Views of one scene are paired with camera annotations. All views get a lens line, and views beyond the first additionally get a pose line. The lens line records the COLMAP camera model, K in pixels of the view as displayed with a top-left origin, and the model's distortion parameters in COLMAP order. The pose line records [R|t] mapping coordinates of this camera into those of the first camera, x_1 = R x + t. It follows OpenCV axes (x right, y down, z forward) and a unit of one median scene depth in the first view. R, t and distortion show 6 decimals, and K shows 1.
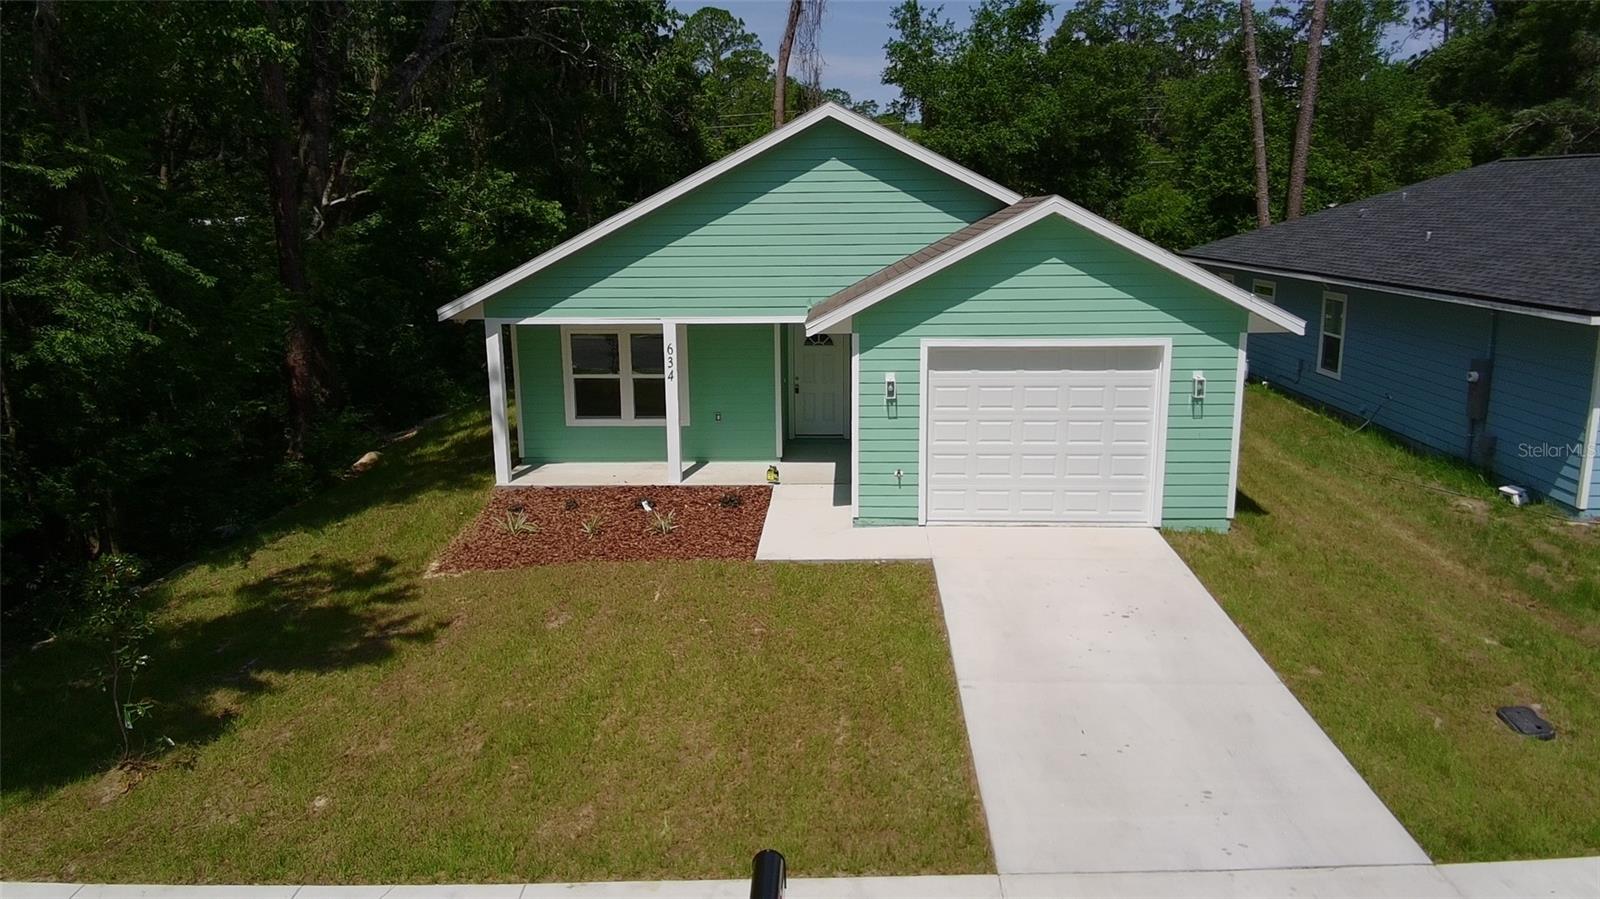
lens RADIAL K [[1050.9, 0, 800.0], [0, 1050.9, 425.6], [0, 0, 1]] dist [0.051272, -0.118425]
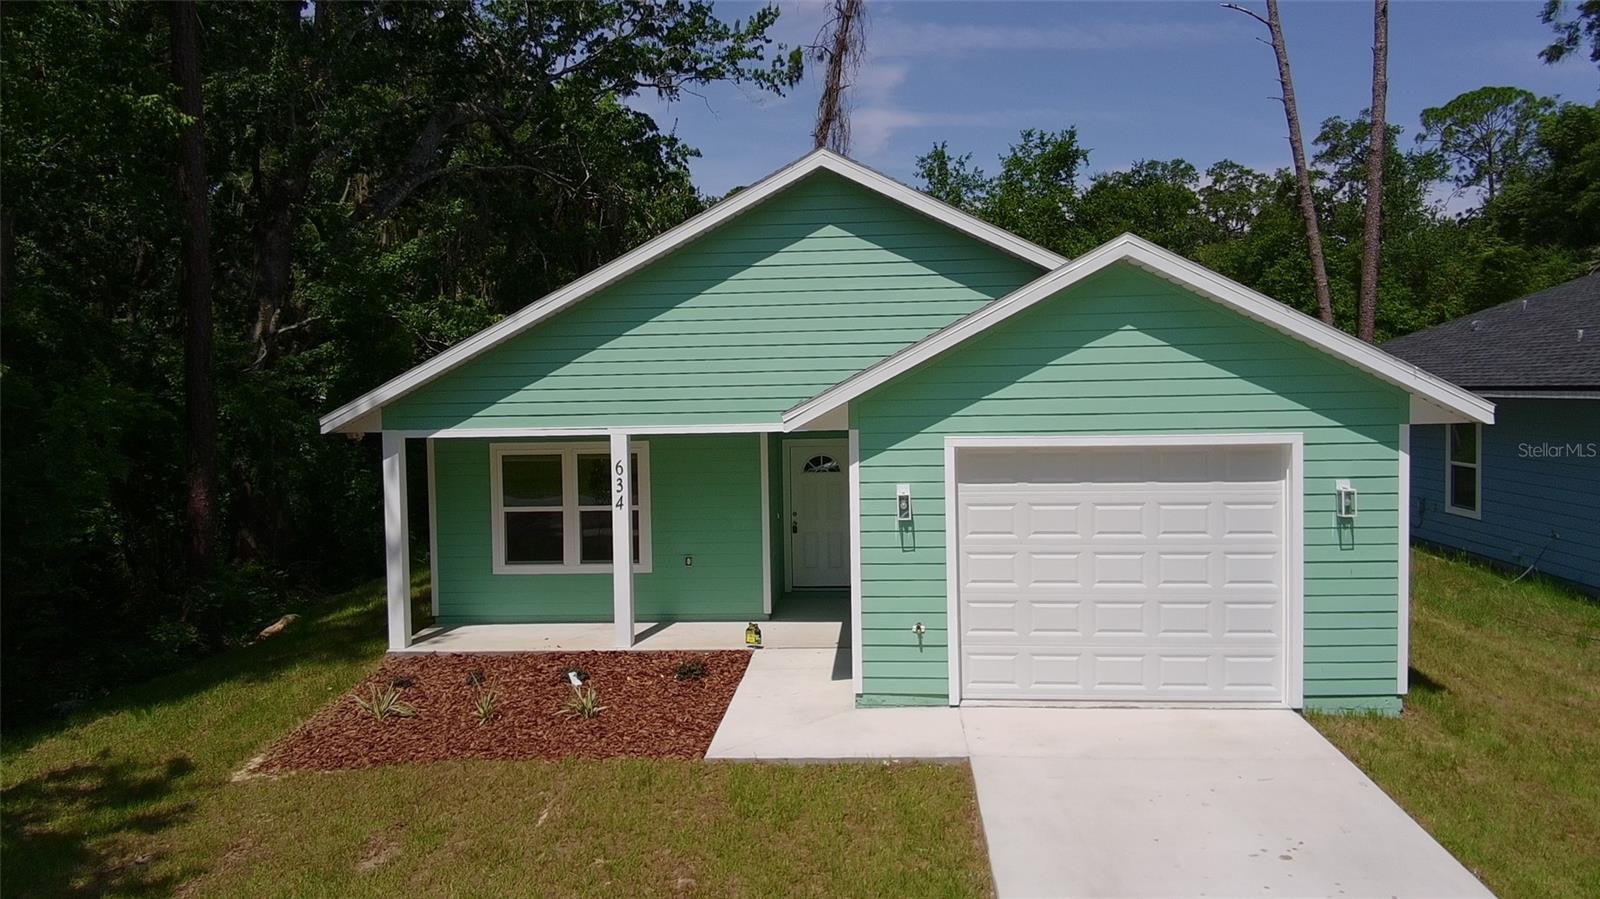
lens RADIAL K [[1050.9, 0, 800.0], [0, 1050.9, 425.6], [0, 0, 1]] dist [0.051272, -0.118425]
pose [[0.999275, -0.008342, -0.037142, 0.038431], [0.001970, 0.985722, -0.168372, 0.027351], [0.038016, 0.168177, 0.985023, 0.259728]]
